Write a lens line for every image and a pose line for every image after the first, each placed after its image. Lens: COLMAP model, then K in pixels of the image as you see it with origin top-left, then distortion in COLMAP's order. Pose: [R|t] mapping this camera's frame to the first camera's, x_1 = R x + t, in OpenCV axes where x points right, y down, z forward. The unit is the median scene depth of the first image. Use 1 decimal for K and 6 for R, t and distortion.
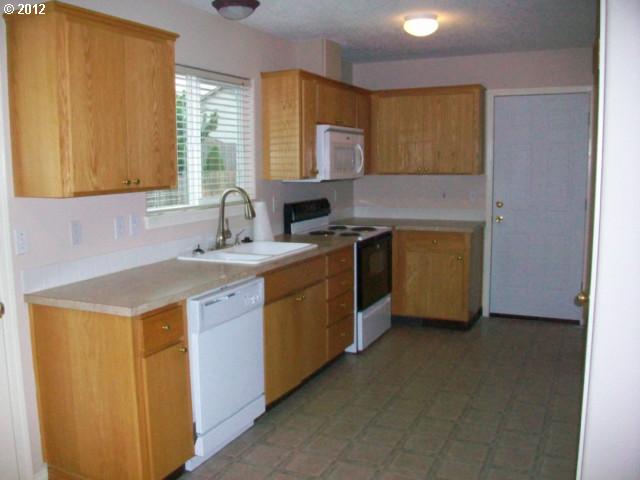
lens RADIAL K [[621.1, 0, 320.0], [0, 621.1, 240.0], [0, 0, 1]] dist [-0.123272, -0.022393]
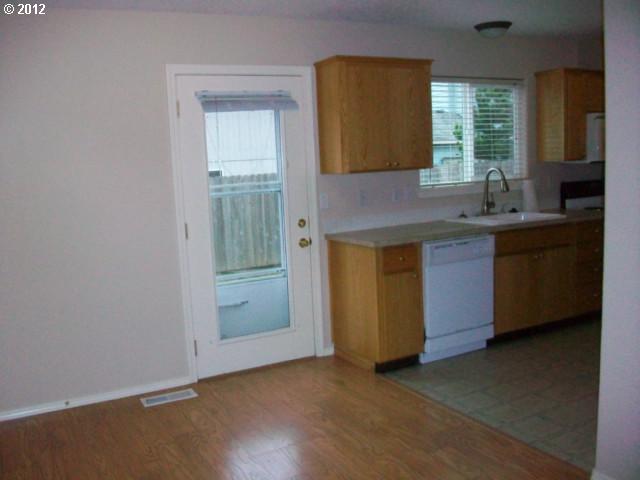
lens RADIAL K [[621.1, 0, 320.0], [0, 621.1, 240.0], [0, 0, 1]] dist [-0.123272, -0.022393]
pose [[0.804766, 0.047630, -0.591678, 0.363441], [-0.033711, 0.998834, 0.034554, 0.035988], [0.592634, -0.007862, 0.805434, -0.267406]]
